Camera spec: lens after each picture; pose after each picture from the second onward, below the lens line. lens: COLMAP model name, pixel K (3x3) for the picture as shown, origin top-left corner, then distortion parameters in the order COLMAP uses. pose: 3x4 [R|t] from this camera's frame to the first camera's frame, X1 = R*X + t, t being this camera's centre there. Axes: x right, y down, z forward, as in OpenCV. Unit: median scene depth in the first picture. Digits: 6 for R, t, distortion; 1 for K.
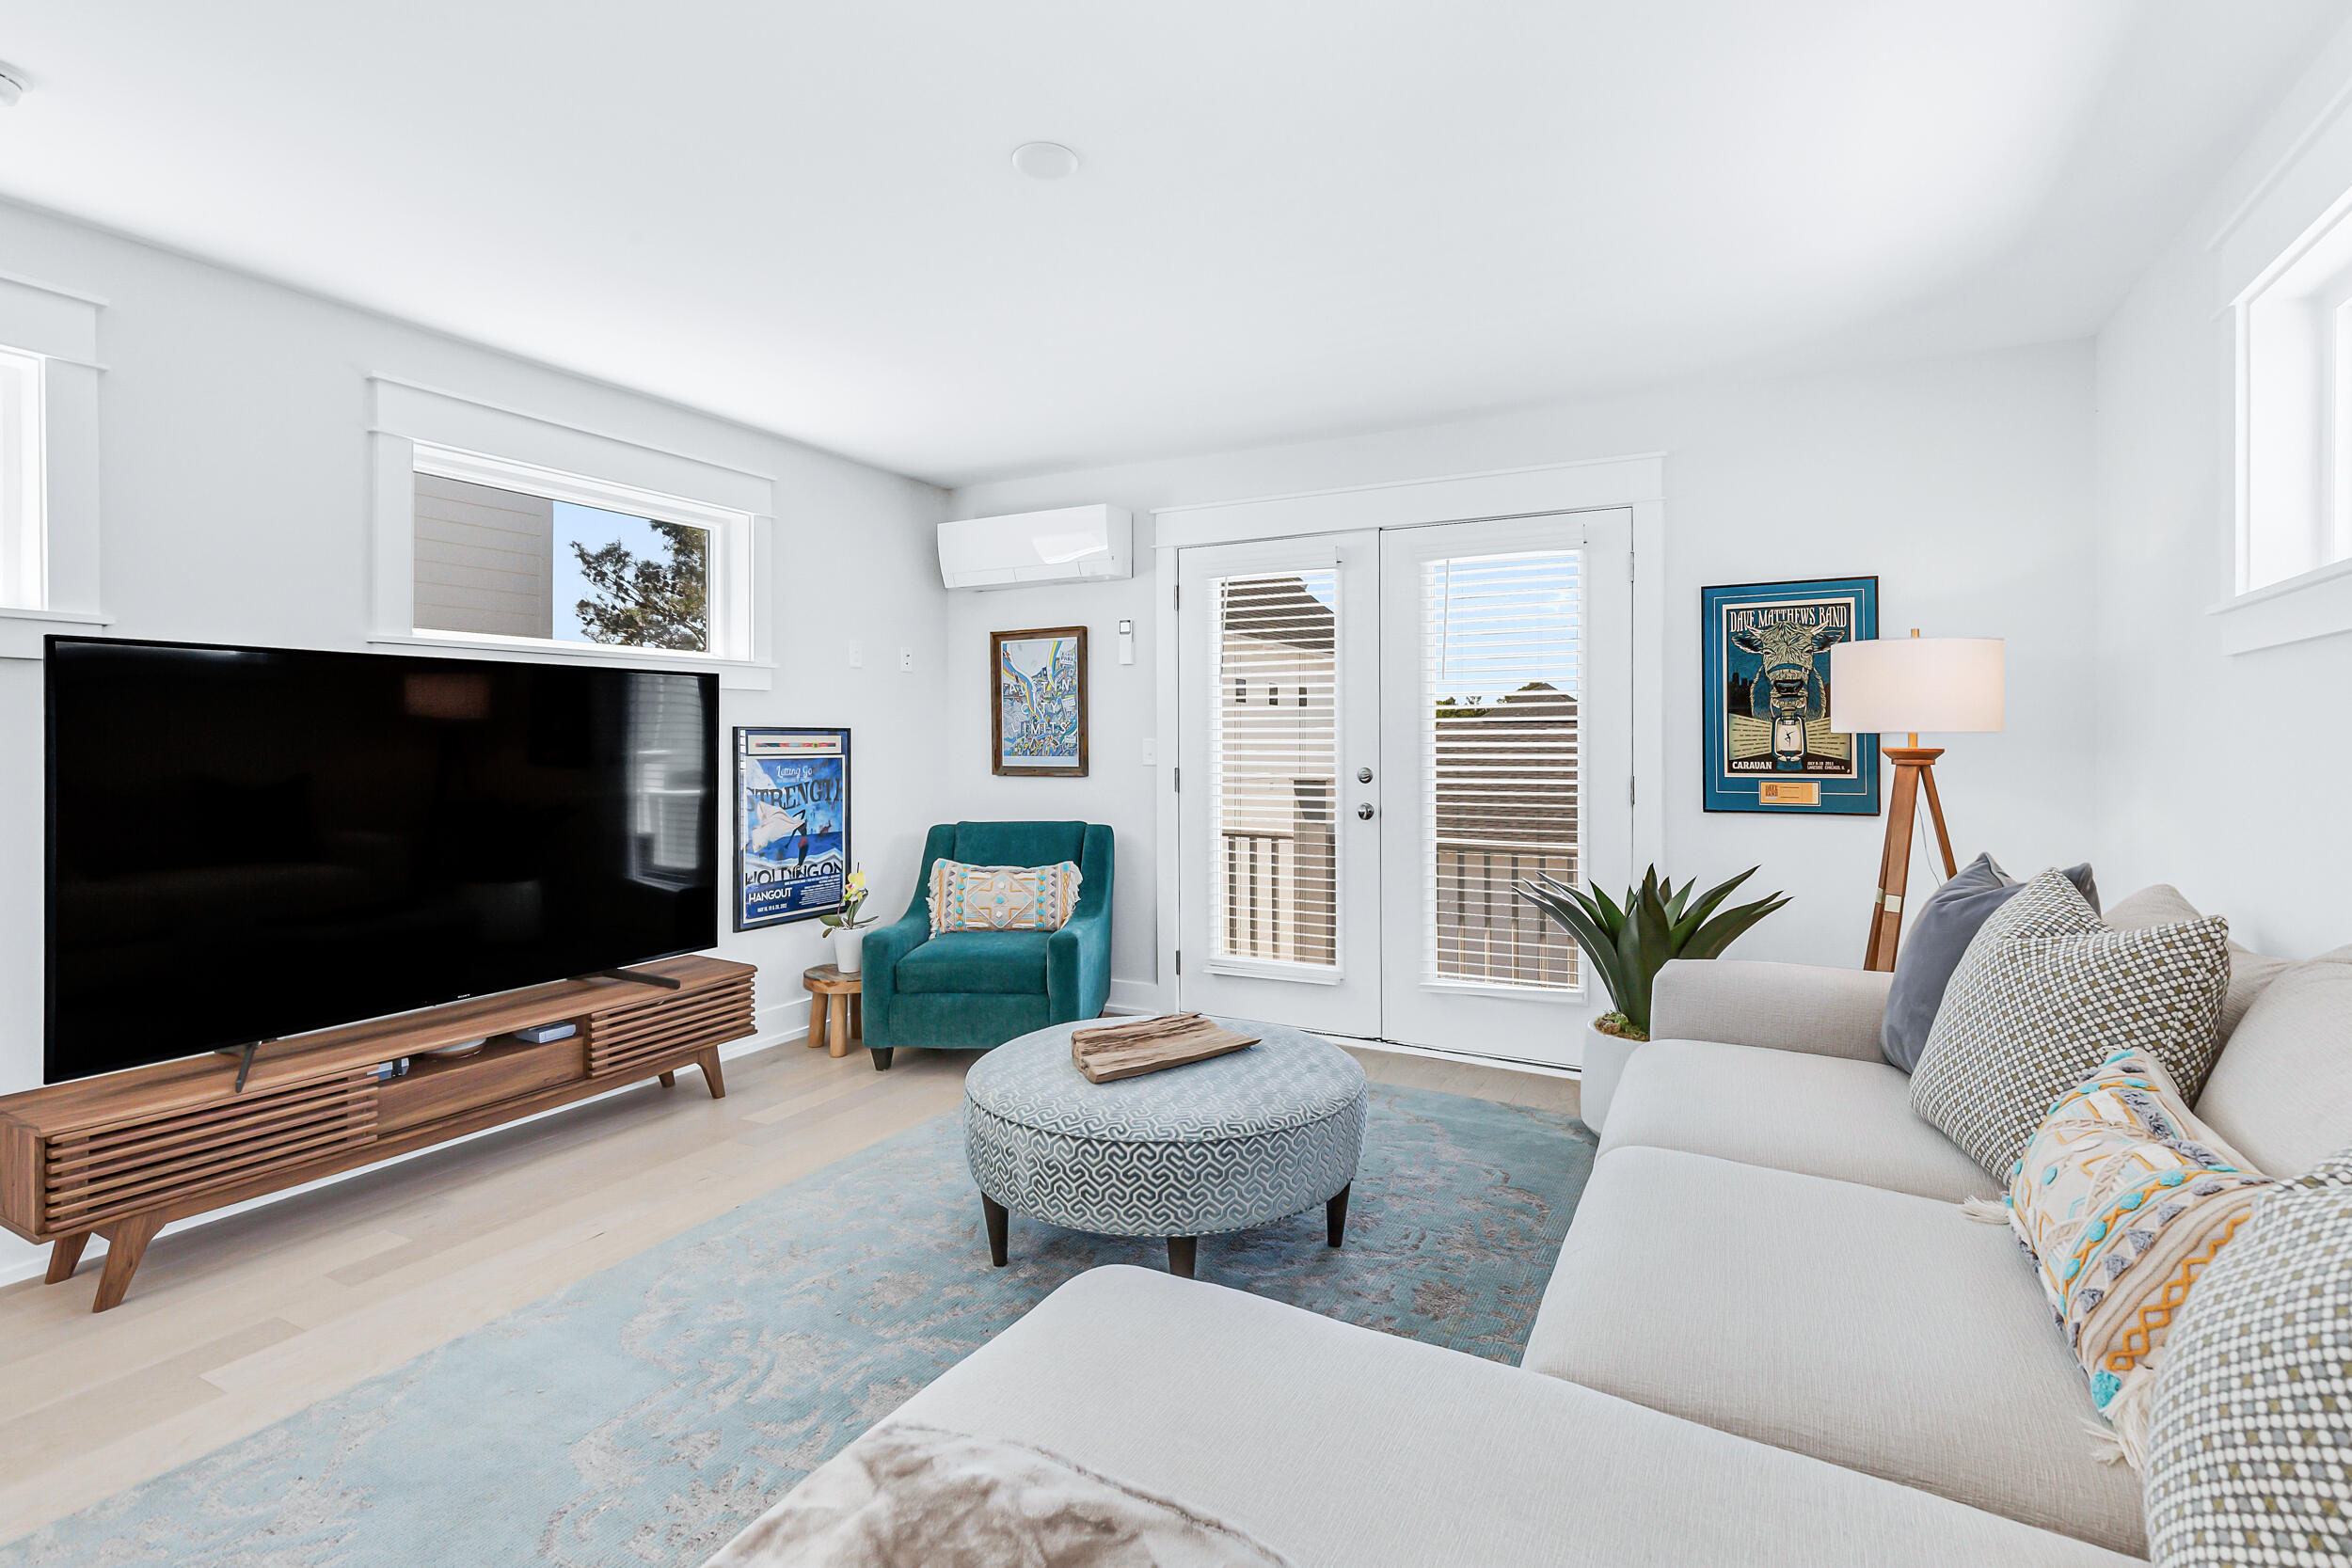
lens RADIAL K [[1082.7, 0, 1176.0], [0, 1082.7, 736.9], [0, 0, 1]] dist [0.001016, -0.000123]
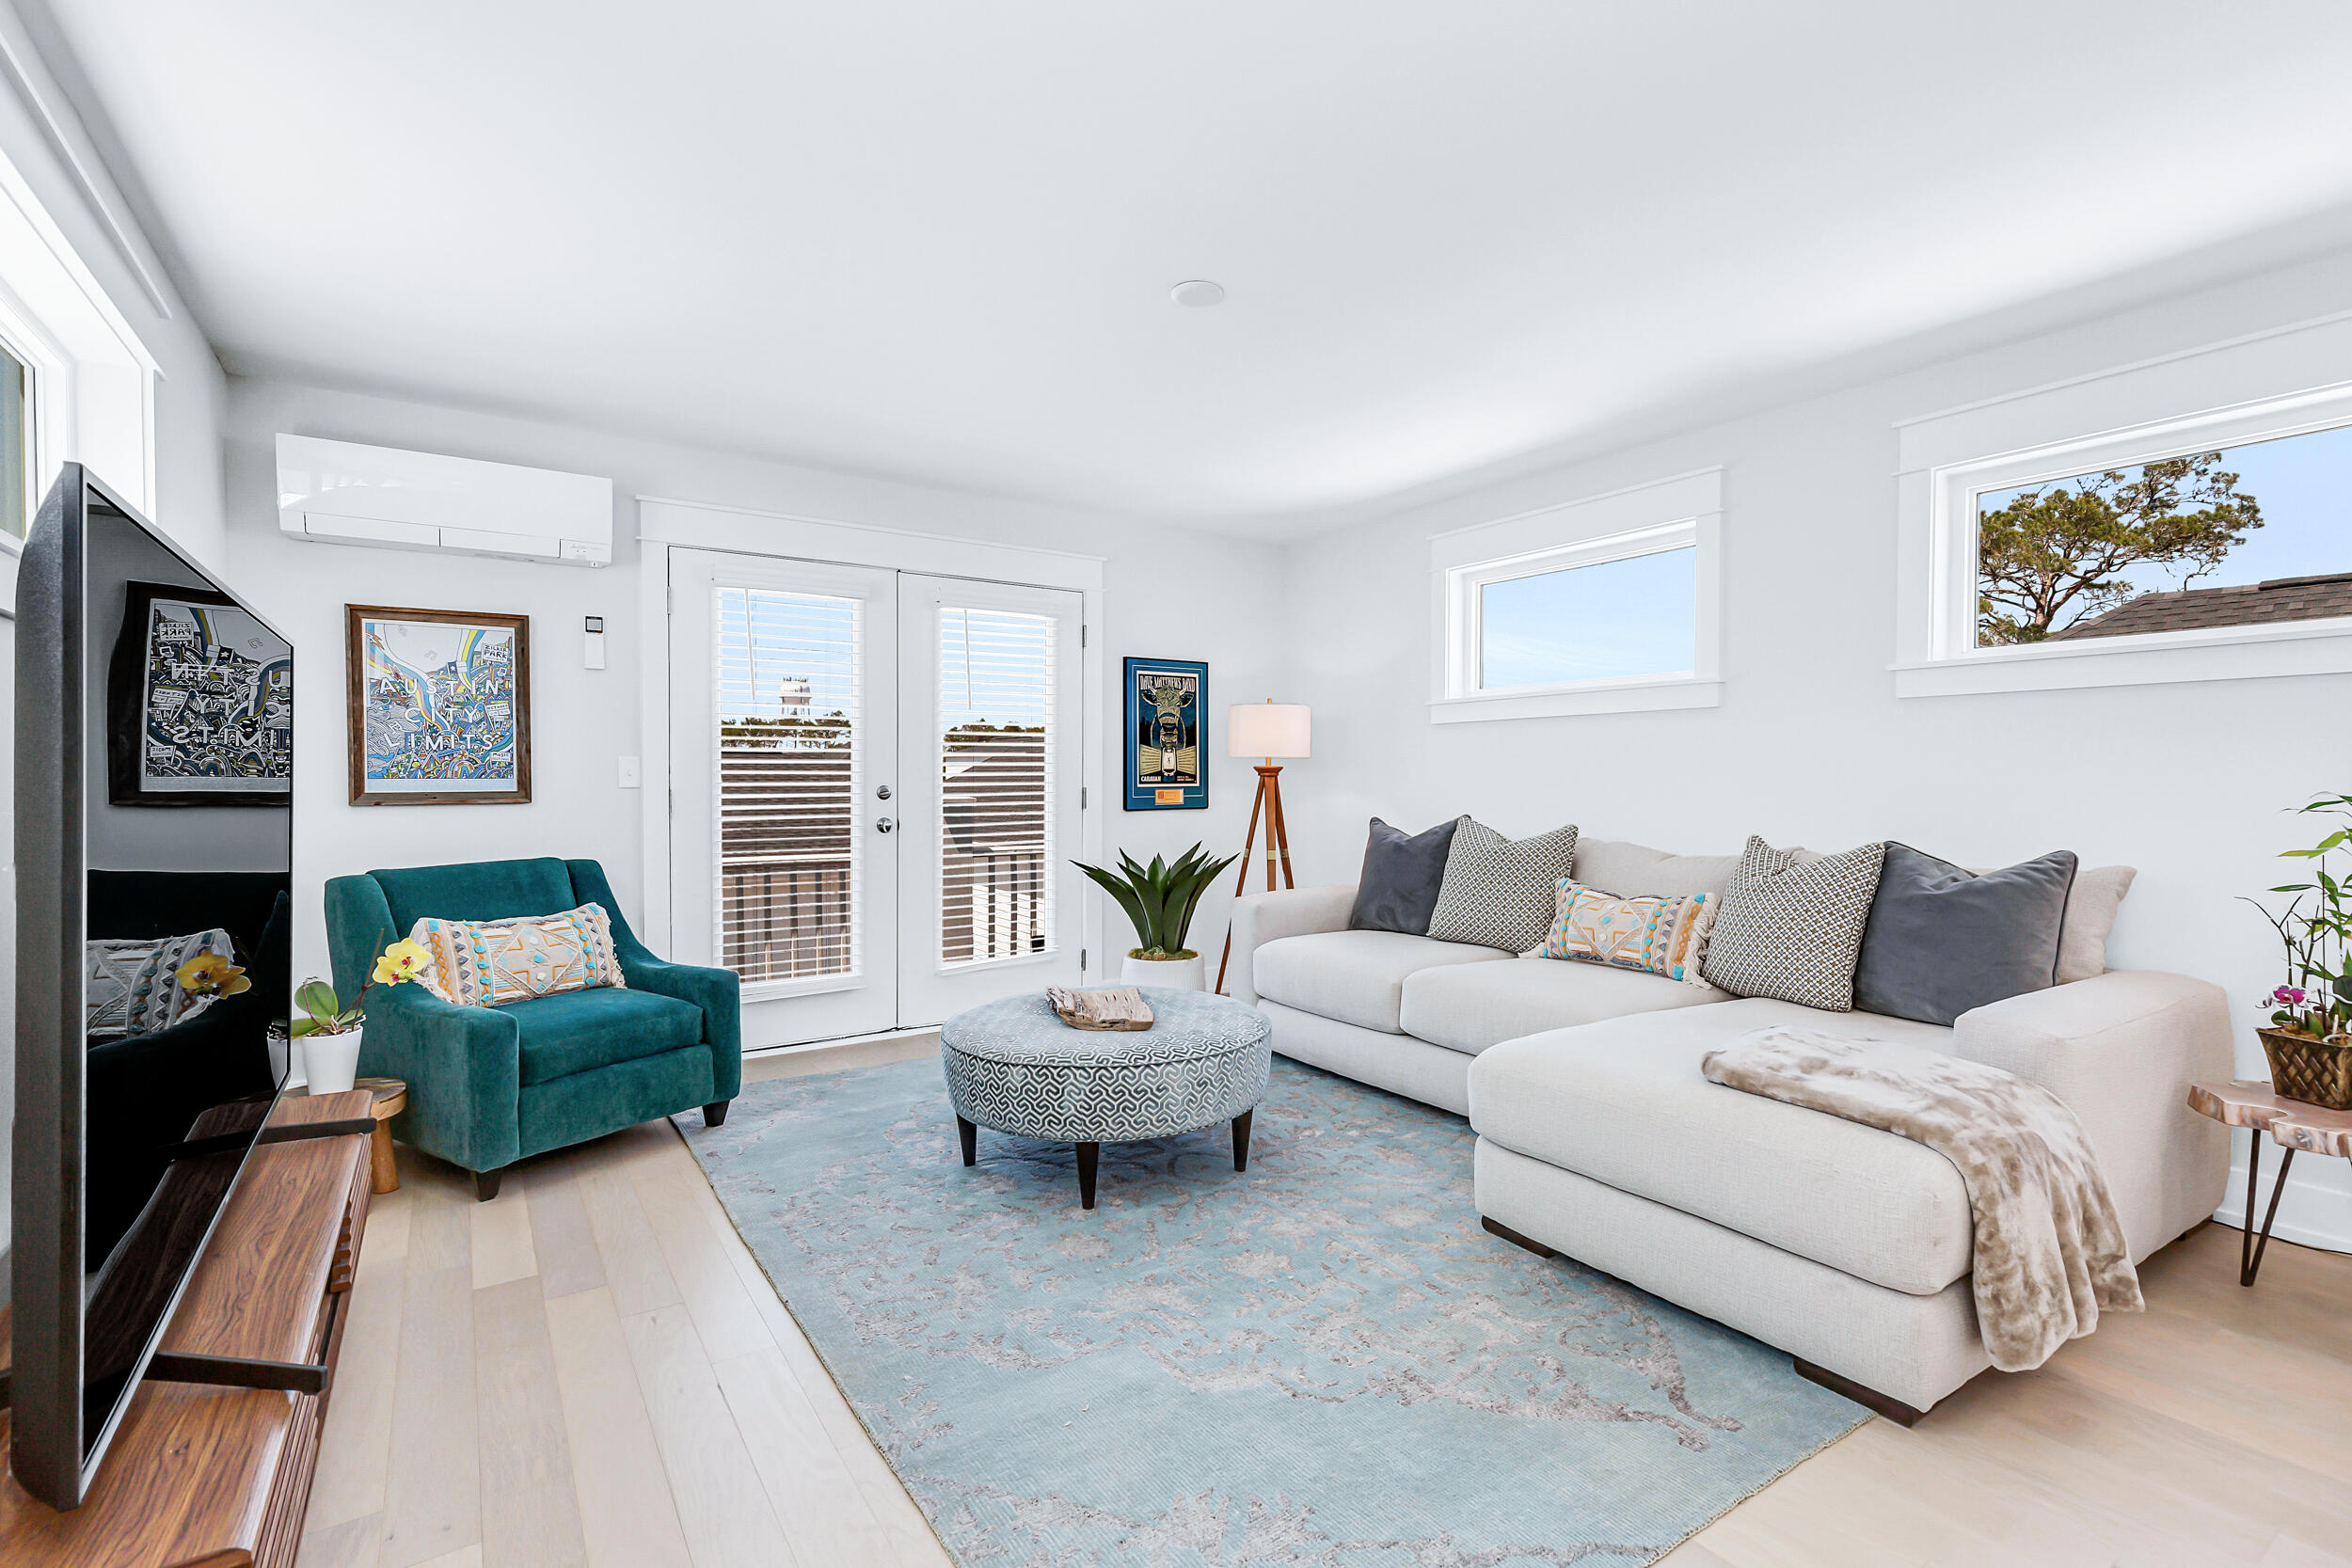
lens RADIAL K [[1083.2, 0, 1176.0], [0, 1083.2, 784.0], [0, 0, 1]] dist [0.014763, 0.000024]
pose [[0.463353, -0.008296, 0.886135, -0.675763], [-0.001943, 0.999944, 0.010378, 0.015118], [-0.886172, -0.006530, 0.463311, 0.231556]]
